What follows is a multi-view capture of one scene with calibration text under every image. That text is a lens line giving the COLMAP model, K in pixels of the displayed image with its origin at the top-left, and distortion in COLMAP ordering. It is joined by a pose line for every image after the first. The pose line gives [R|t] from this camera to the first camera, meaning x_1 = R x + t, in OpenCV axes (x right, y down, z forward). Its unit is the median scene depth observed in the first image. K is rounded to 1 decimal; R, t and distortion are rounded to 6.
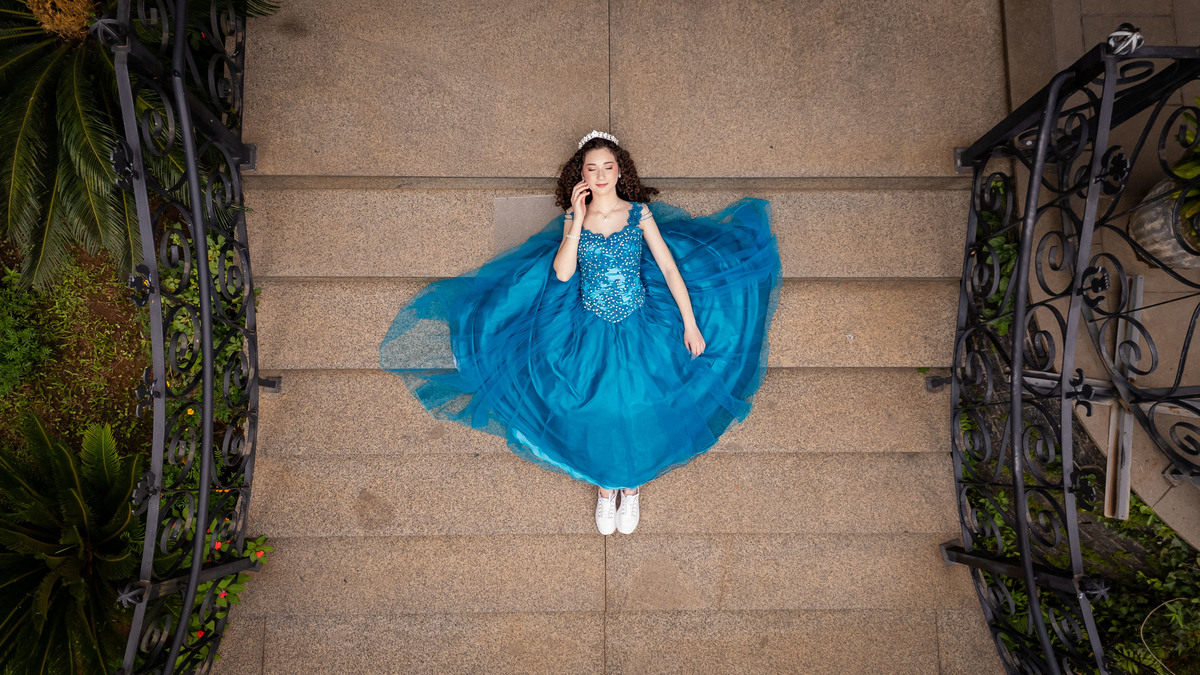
lens RADIAL K [[890.8, 0, 597.6], [0, 890.8, 339.1], [0, 0, 1]] dist [0.041500, -0.036640]
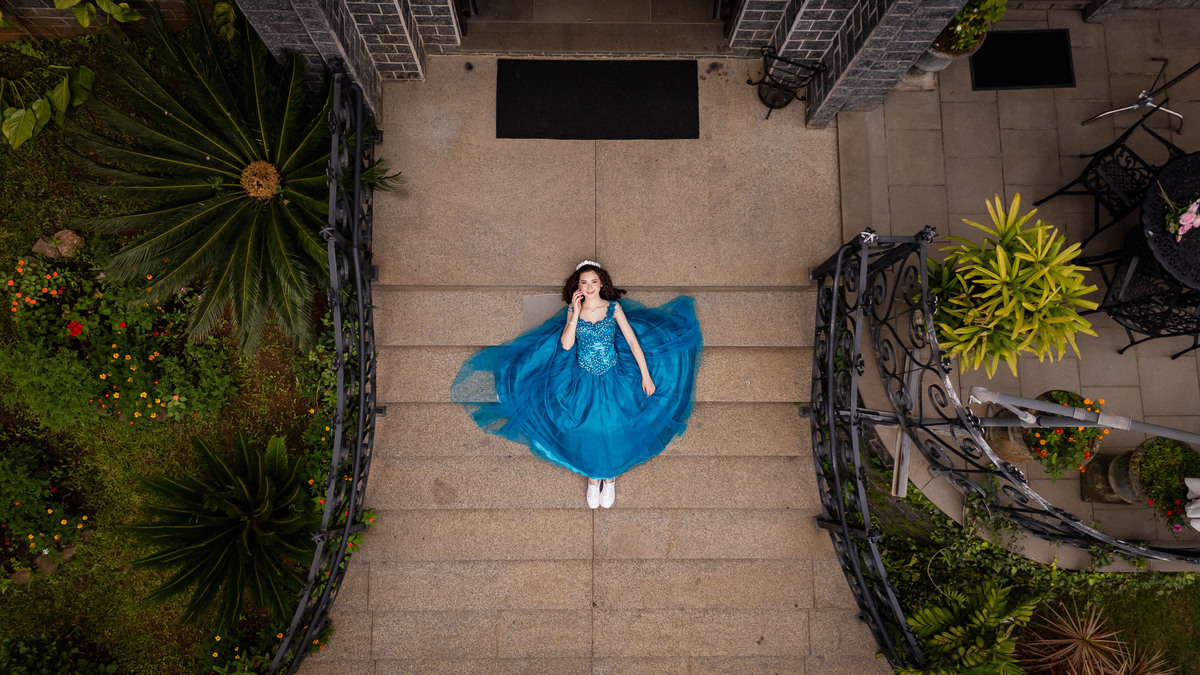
lens RADIAL K [[890.8, 0, 598.2], [0, 890.8, 329.6], [0, 0, 1]] dist [0.041500, -0.036640]
pose [[0.999994, 0.003311, 0.001359, 0.015790], [-0.003296, 0.999933, -0.011094, -0.079902], [-0.001396, 0.011089, 0.999938, -0.591859]]
